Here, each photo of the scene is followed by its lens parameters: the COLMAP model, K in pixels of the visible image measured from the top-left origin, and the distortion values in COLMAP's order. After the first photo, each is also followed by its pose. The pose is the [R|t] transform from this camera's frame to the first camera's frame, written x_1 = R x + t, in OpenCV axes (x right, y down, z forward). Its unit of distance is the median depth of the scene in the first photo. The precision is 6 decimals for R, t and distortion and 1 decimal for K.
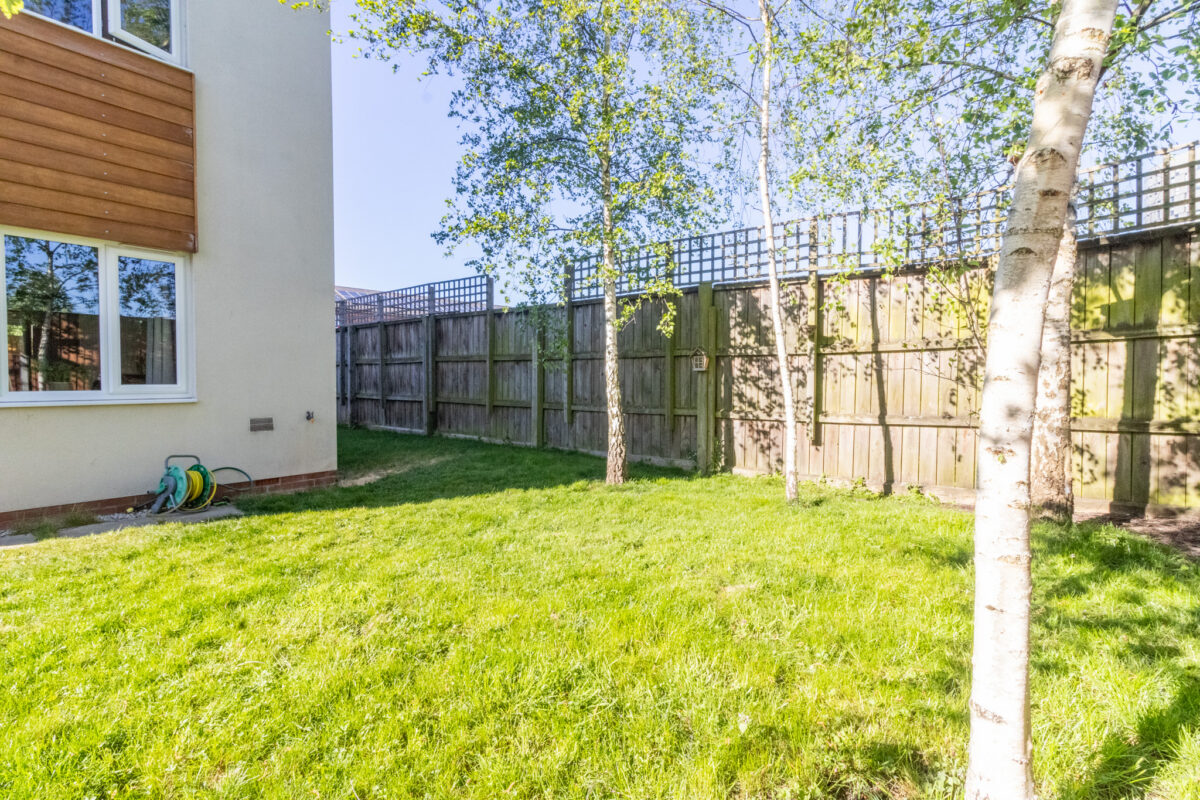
lens RADIAL K [[553.2, 0, 597.4], [0, 553.2, 394.2], [0, 0, 1]] dist [0.003139, 0.000018]
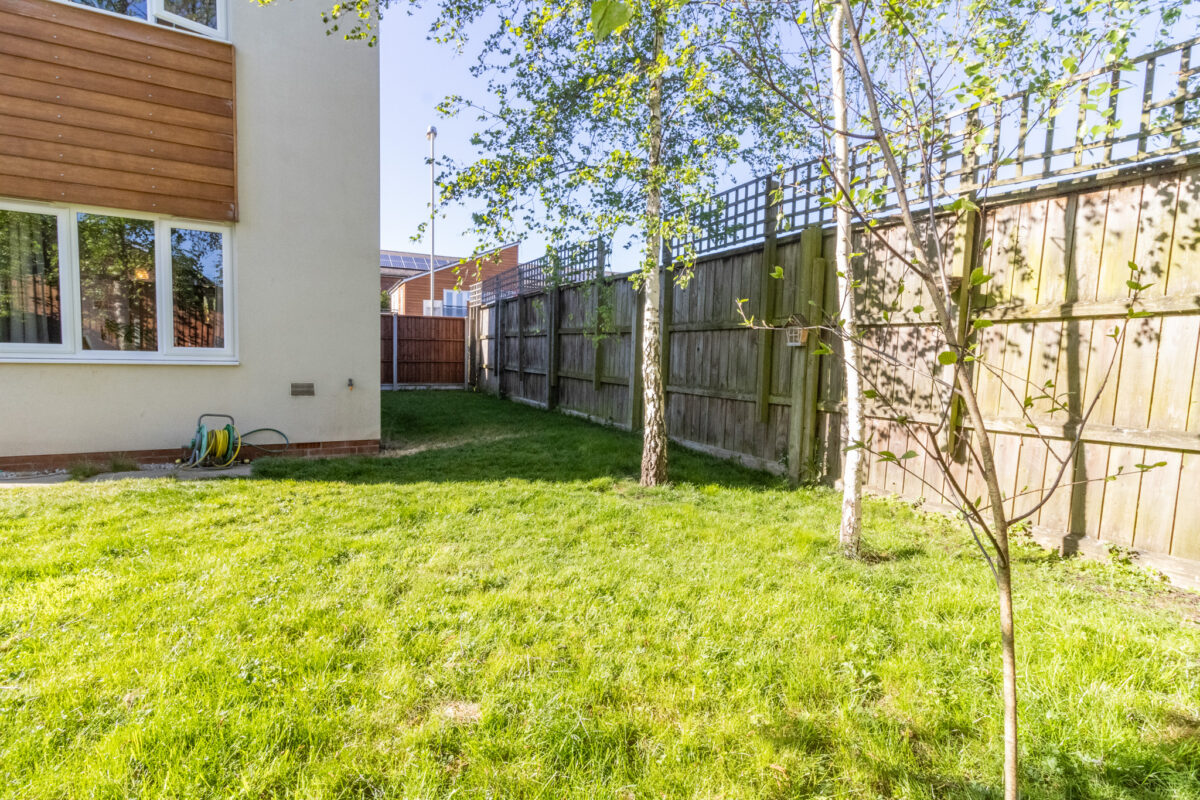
lens RADIAL K [[553.2, 0, 597.4], [0, 553.2, 394.2], [0, 0, 1]] dist [0.003139, 0.000018]
pose [[0.921579, 0.051150, -0.384806, 0.270284], [-0.035743, 0.998251, 0.047088, -0.003948], [0.386541, -0.029641, 0.921796, 0.246798]]
